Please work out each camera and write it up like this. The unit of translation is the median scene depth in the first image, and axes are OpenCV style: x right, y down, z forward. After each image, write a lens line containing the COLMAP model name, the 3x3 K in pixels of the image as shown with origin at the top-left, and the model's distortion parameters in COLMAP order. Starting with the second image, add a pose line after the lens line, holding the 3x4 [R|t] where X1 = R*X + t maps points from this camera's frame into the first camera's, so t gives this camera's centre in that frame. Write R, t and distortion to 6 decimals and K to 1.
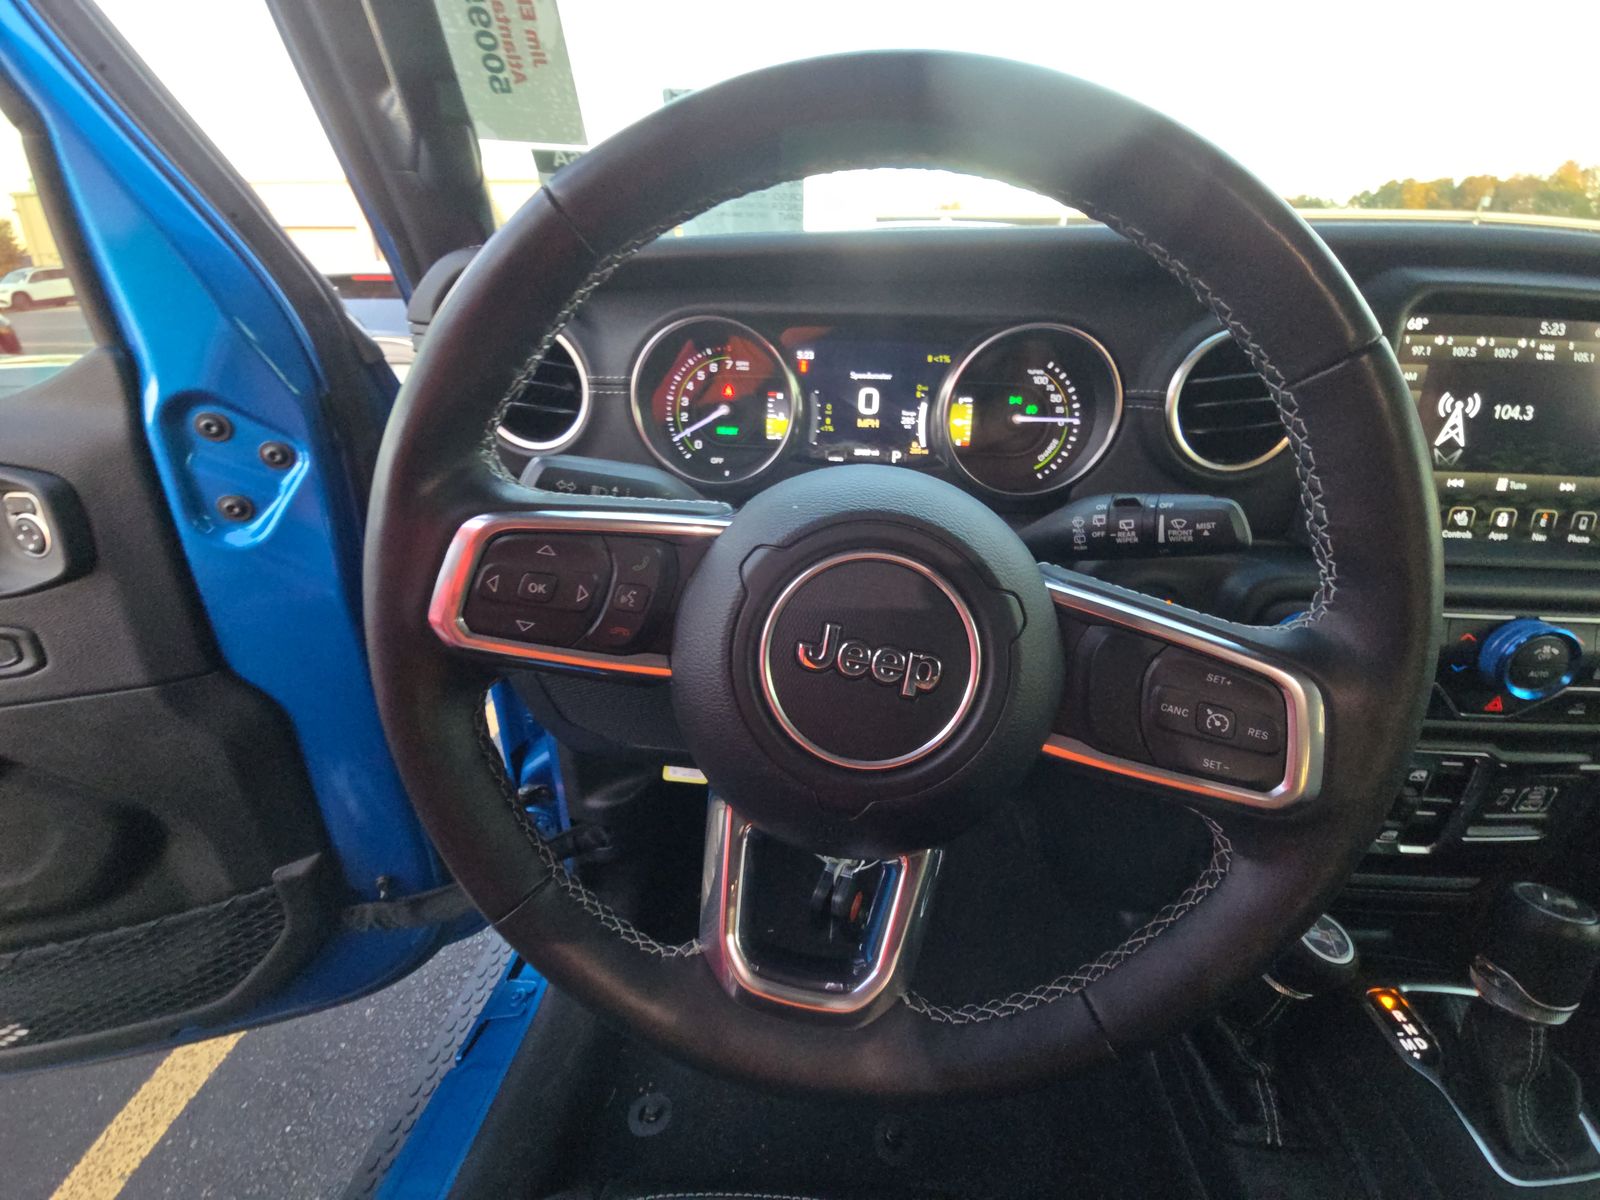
lens RADIAL K [[663.1, 0, 795.4], [0, 663.1, 610.3], [0, 0, 1]] dist [-0.000816, -0.001800]
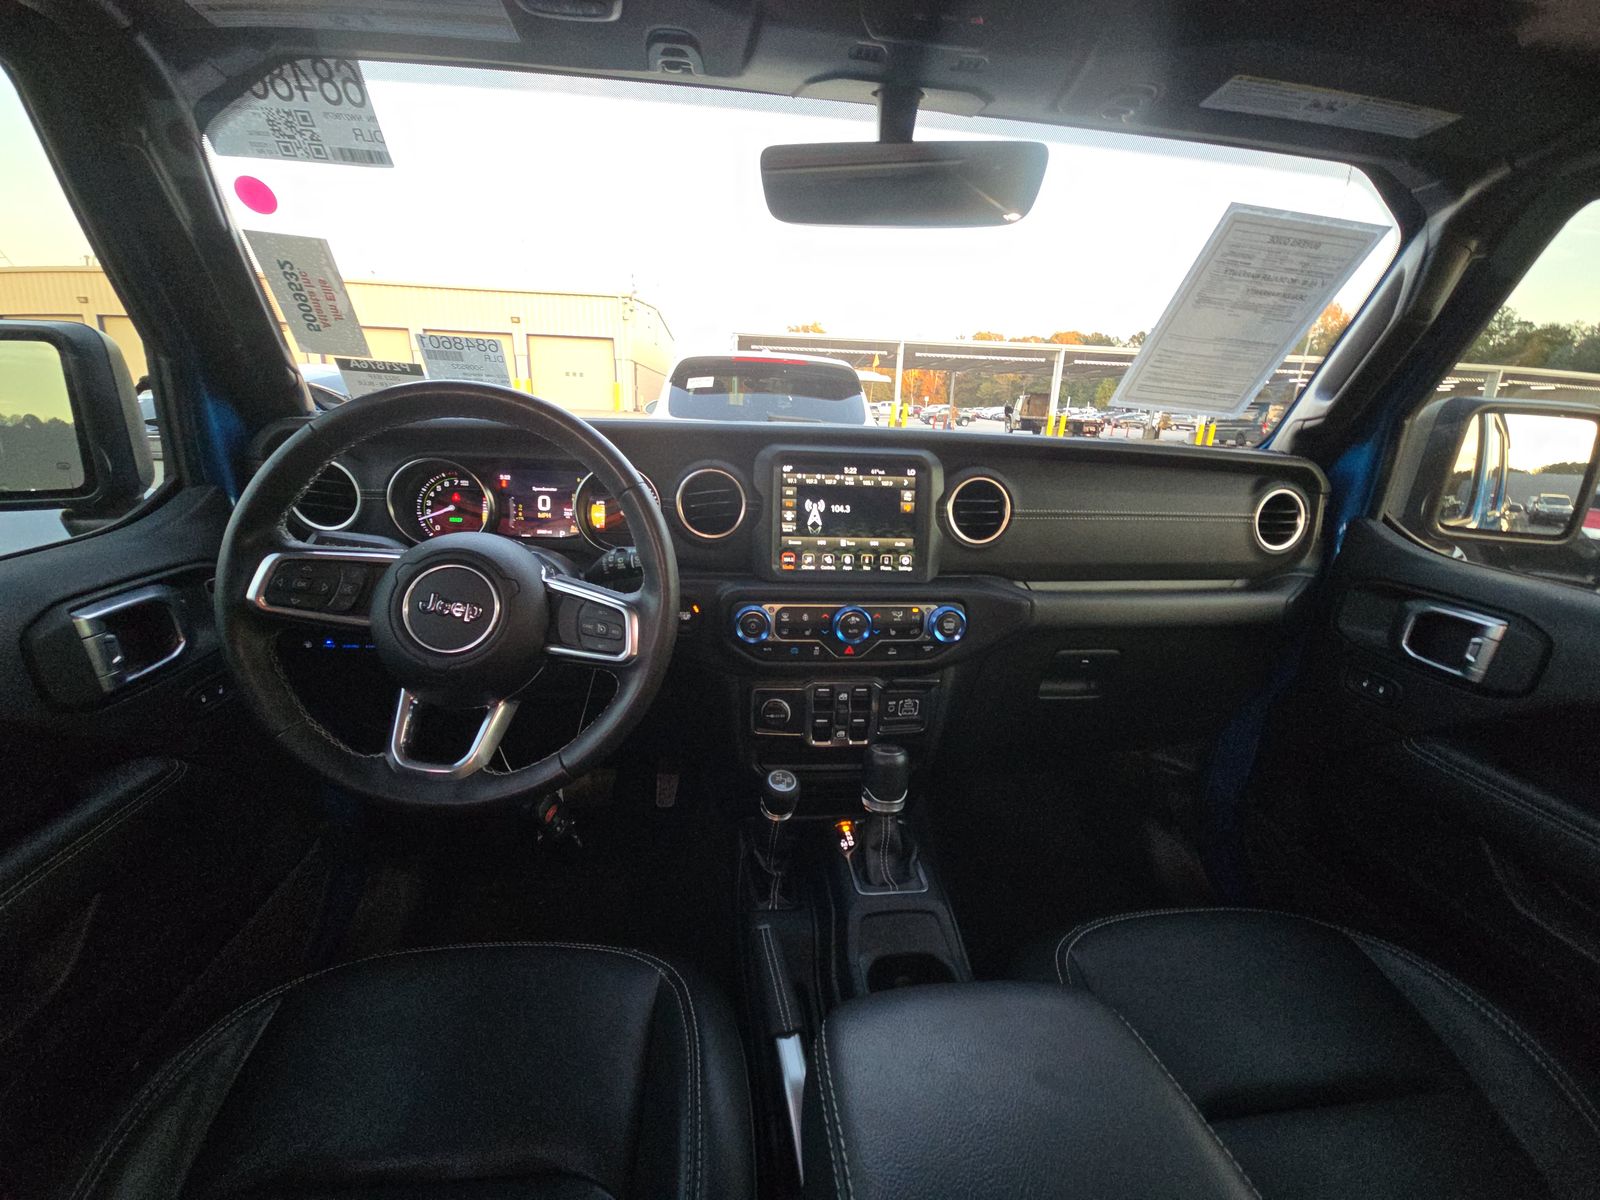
lens RADIAL K [[663.1, 0, 804.9], [0, 663.1, 607.2], [0, 0, 1]] dist [-0.000816, -0.001800]
pose [[0.982643, -0.027638, 0.183438, 0.475208], [0.053130, 0.989346, -0.135543, 0.236591], [-0.177738, 0.142936, 0.973642, -0.807789]]
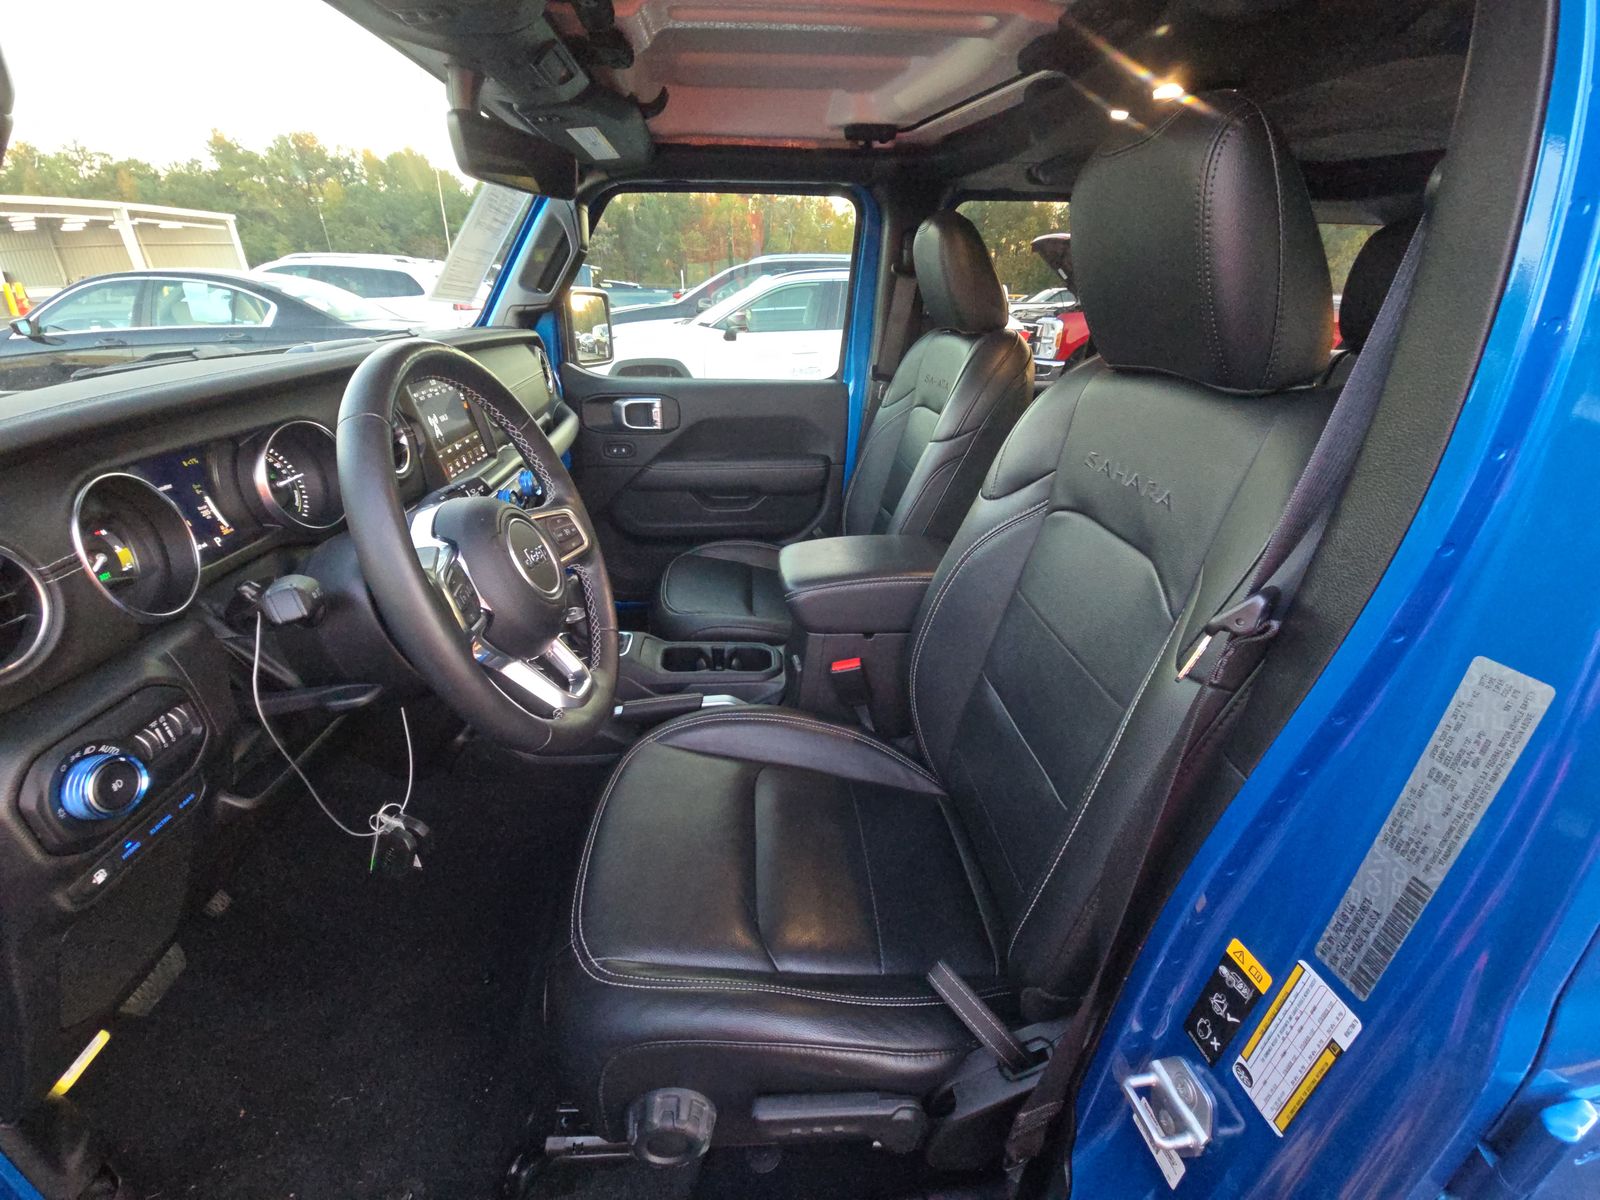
lens RADIAL K [[663.1, 0, 803.5], [0, 663.1, 604.5], [0, 0, 1]] dist [-0.000816, -0.001800]
pose [[-0.151383, -0.438780, 0.885751, -1.226529], [0.403673, 0.790509, 0.460591, -0.281533], [-0.902292, 0.427280, 0.057454, -0.010101]]
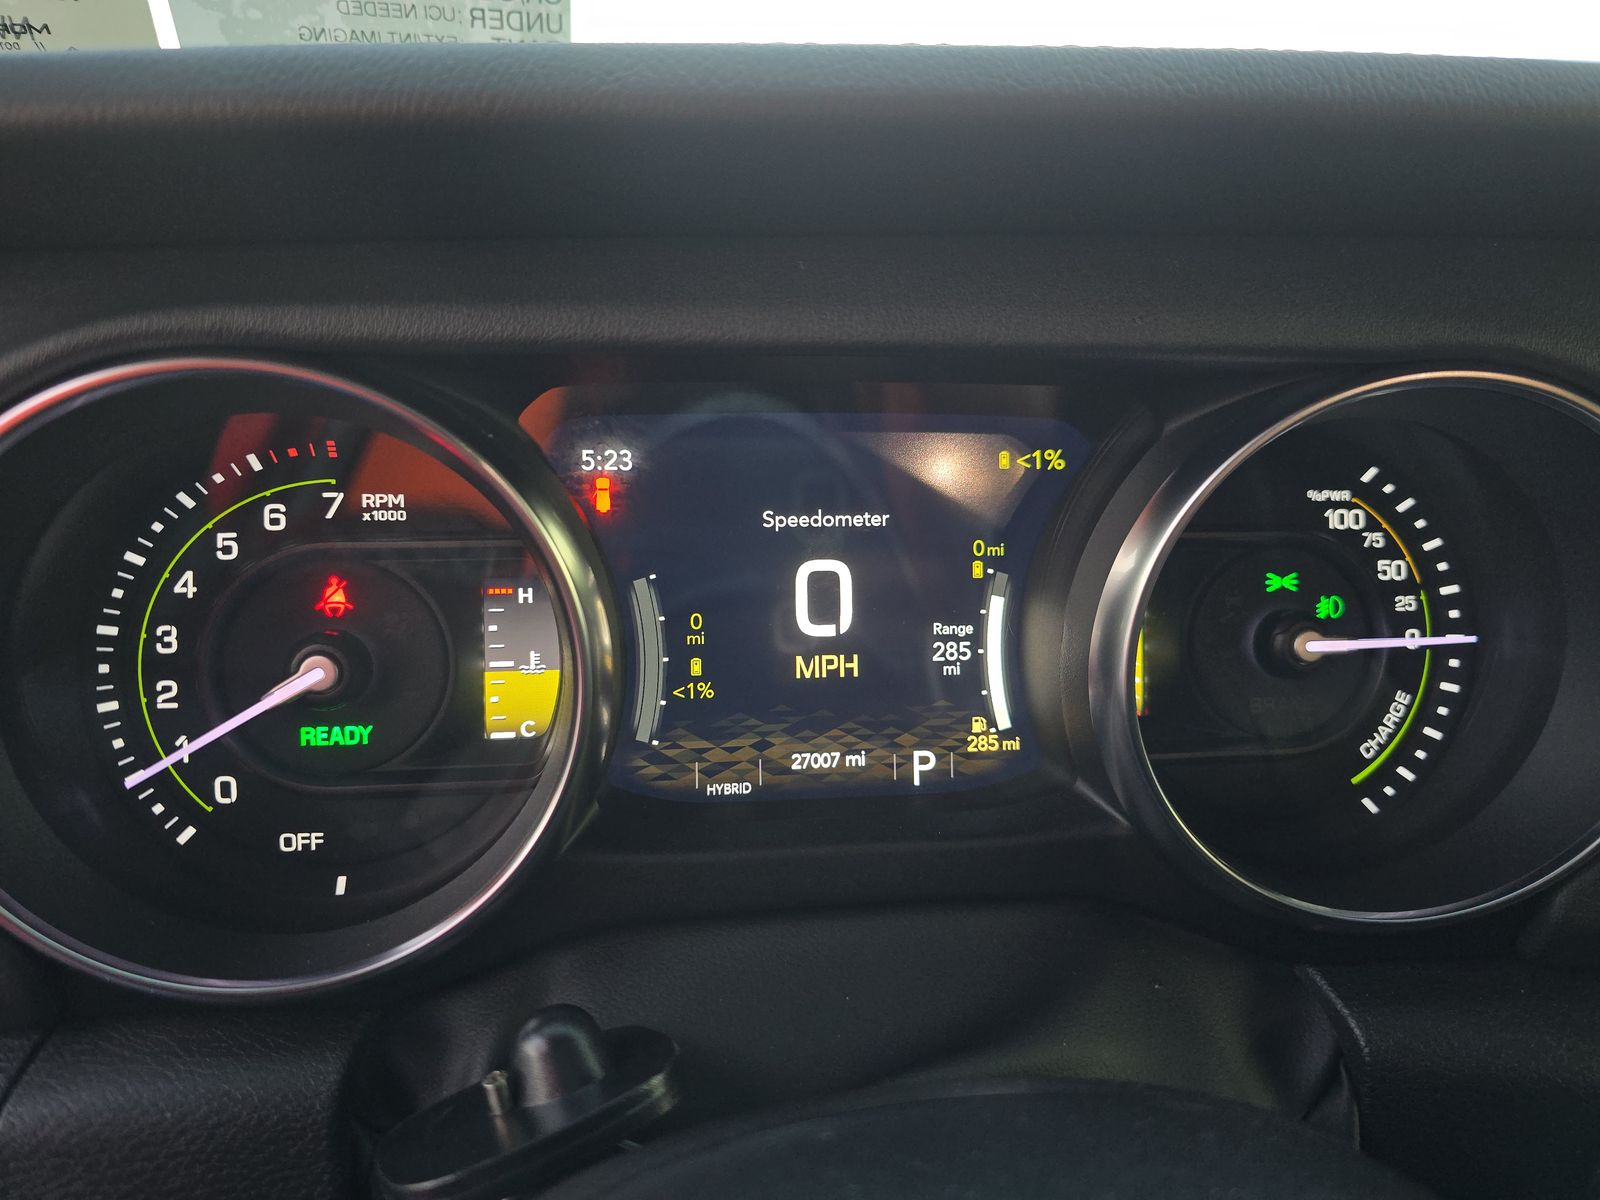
lens RADIAL K [[1128.9, 0, 795.5], [0, 1128.9, 605.3], [0, 0, 1]] dist [-0.000372, -0.003146]
pose [[0.977284, -0.058703, 0.203640, -0.009067], [0.087598, 0.986841, -0.135911, -0.252507], [-0.192982, 0.150662, 0.969566, 0.518445]]
